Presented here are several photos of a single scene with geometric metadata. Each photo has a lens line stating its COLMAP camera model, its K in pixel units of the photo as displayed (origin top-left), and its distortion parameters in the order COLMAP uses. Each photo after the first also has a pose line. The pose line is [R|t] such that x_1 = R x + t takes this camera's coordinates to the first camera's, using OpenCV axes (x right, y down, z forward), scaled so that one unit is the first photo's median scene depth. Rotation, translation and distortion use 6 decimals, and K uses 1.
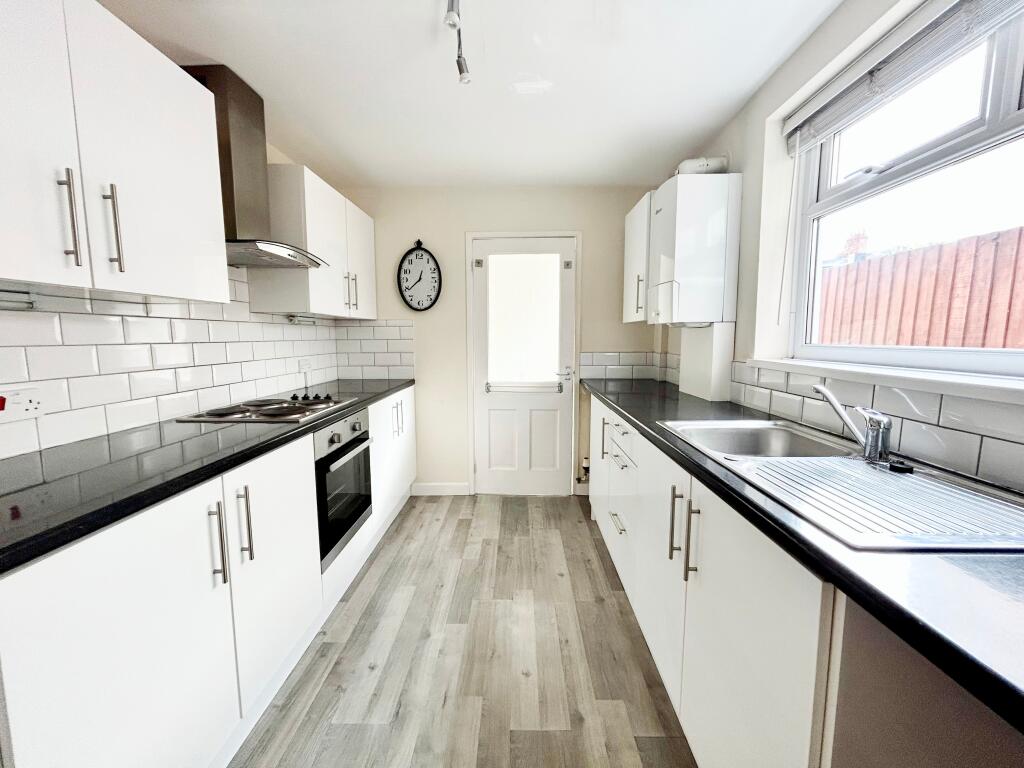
lens RADIAL K [[414.5, 0, 511.1], [0, 414.5, 386.2], [0, 0, 1]] dist [0.001343, 0.000027]
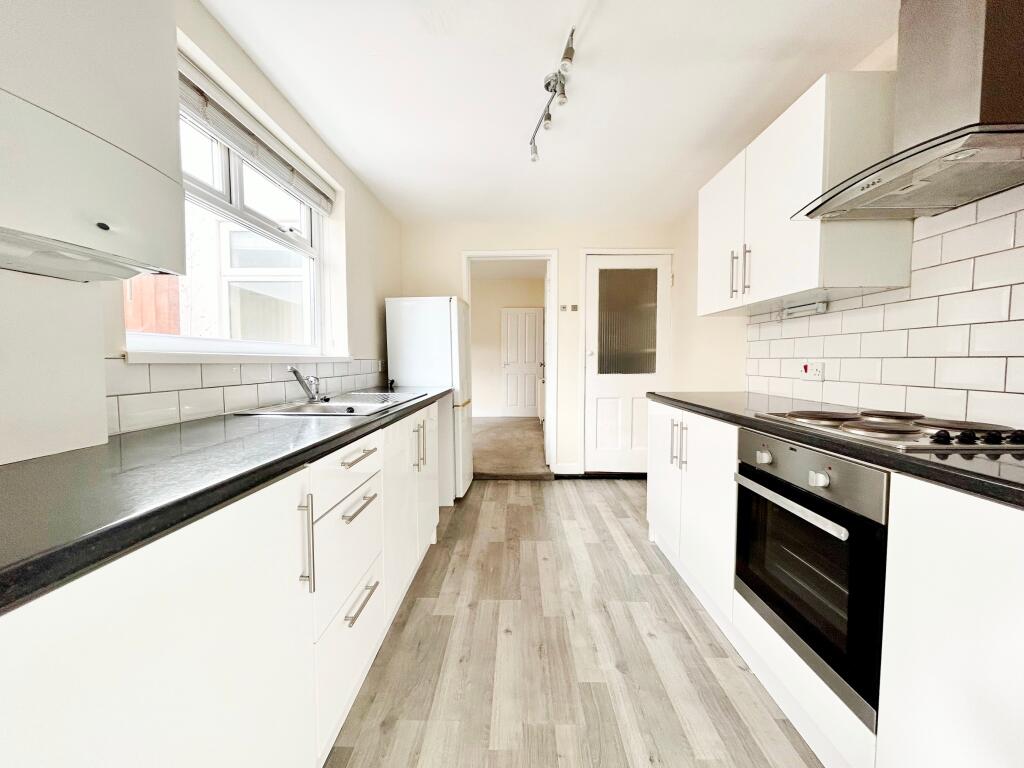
lens RADIAL K [[414.5, 0, 510.3], [0, 414.5, 380.9], [0, 0, 1]] dist [0.001343, 0.000027]
pose [[-0.999991, 0.004290, -0.000059, 0.022901], [0.004220, 0.986039, 0.166464, -0.124454], [0.000773, 0.166462, -0.986048, 1.649715]]
